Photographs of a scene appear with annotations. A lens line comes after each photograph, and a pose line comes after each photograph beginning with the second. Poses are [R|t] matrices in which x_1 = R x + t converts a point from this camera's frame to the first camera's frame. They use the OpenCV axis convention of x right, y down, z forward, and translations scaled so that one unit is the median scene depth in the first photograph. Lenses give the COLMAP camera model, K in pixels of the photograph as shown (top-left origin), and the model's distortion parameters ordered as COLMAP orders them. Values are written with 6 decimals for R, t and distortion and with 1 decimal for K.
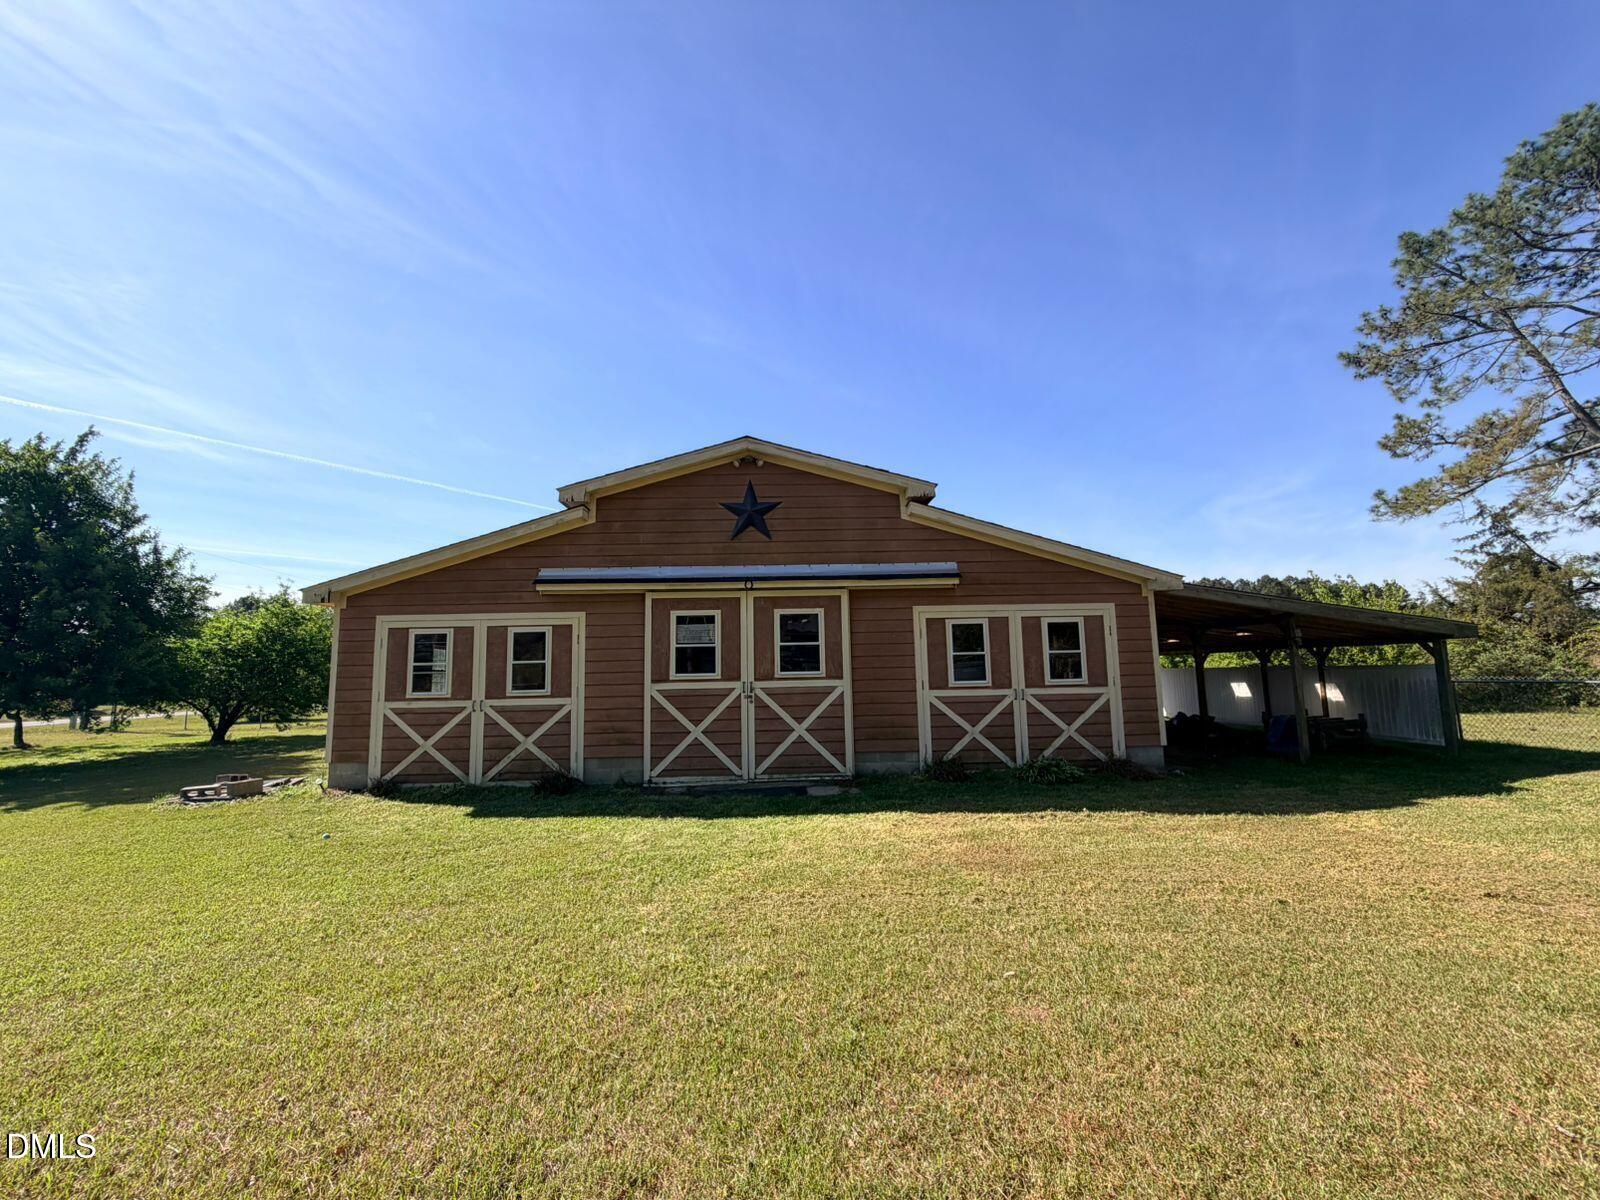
lens RADIAL K [[640.9, 0, 793.6], [0, 640.9, 595.0], [0, 0, 1]] dist [-0.004108, 0.000791]
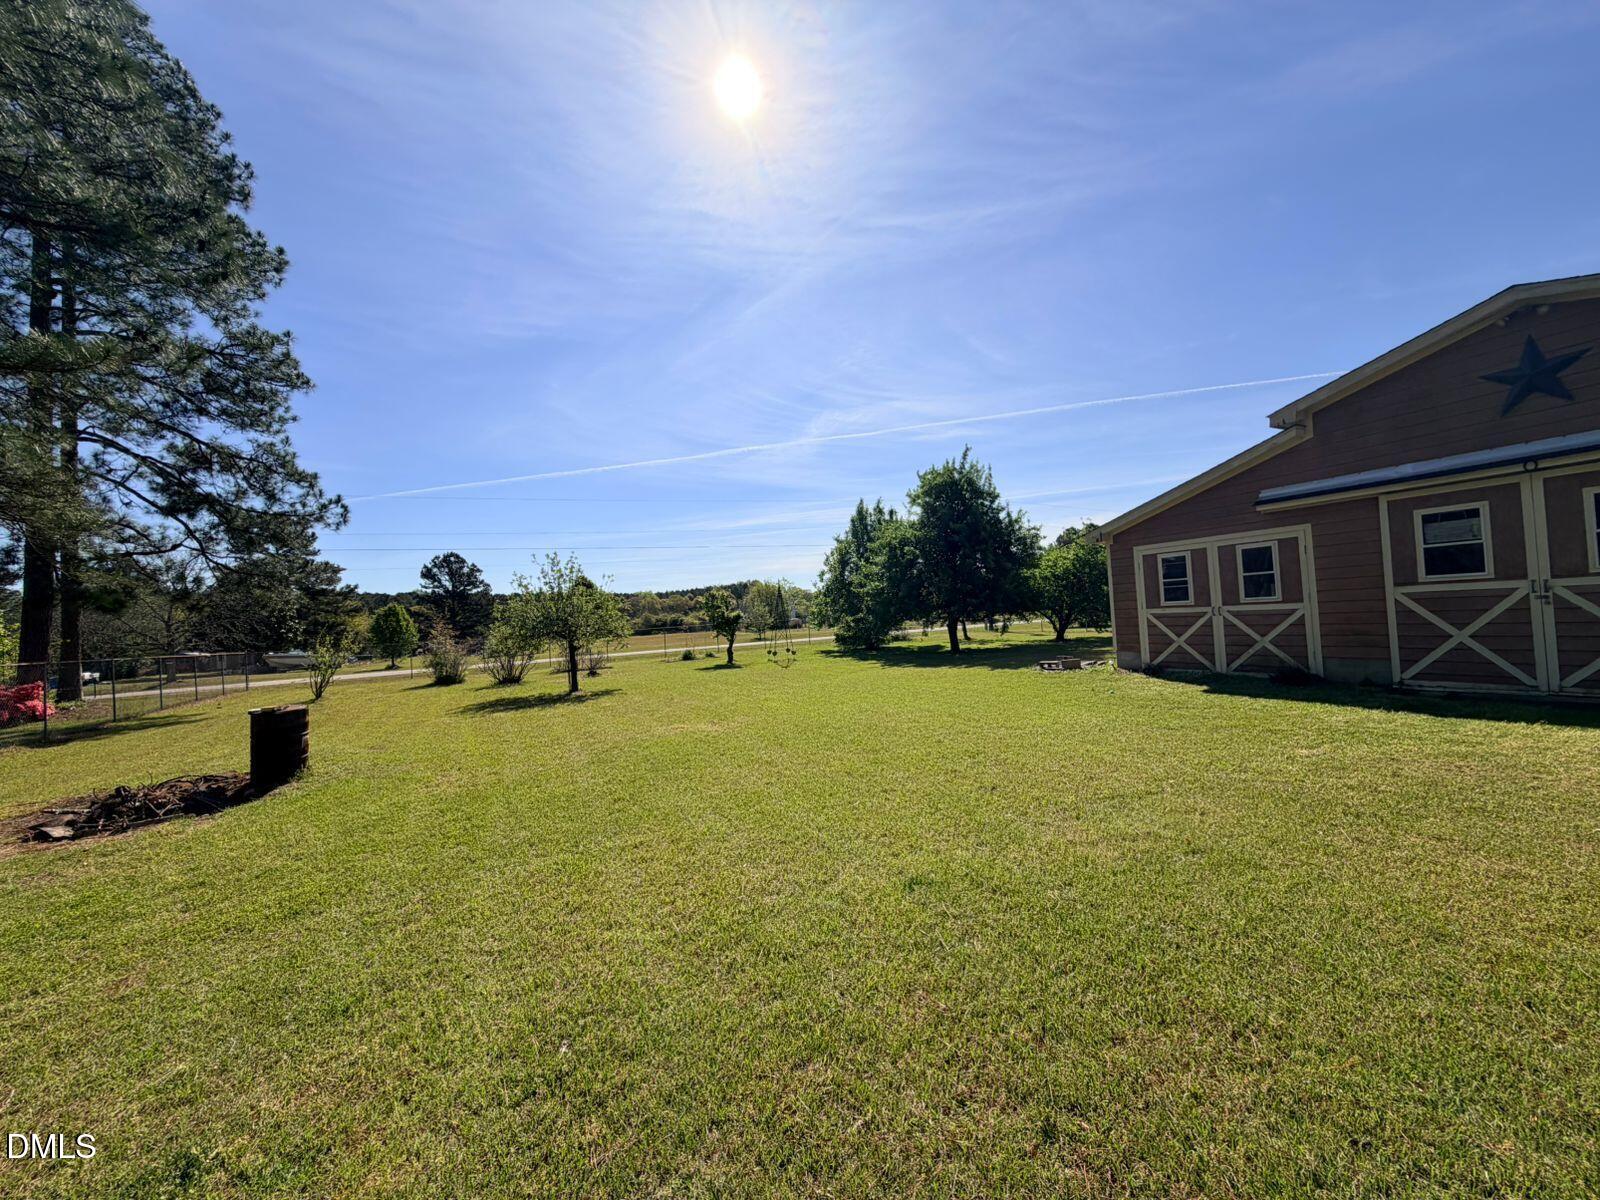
lens RADIAL K [[640.9, 0, 794.4], [0, 640.9, 599.3], [0, 0, 1]] dist [-0.004108, 0.000791]
pose [[0.432313, -0.028207, -0.901283, 0.262982], [0.158638, 0.986301, 0.045225, -0.034475], [0.887660, -0.162529, 0.430865, -0.249068]]
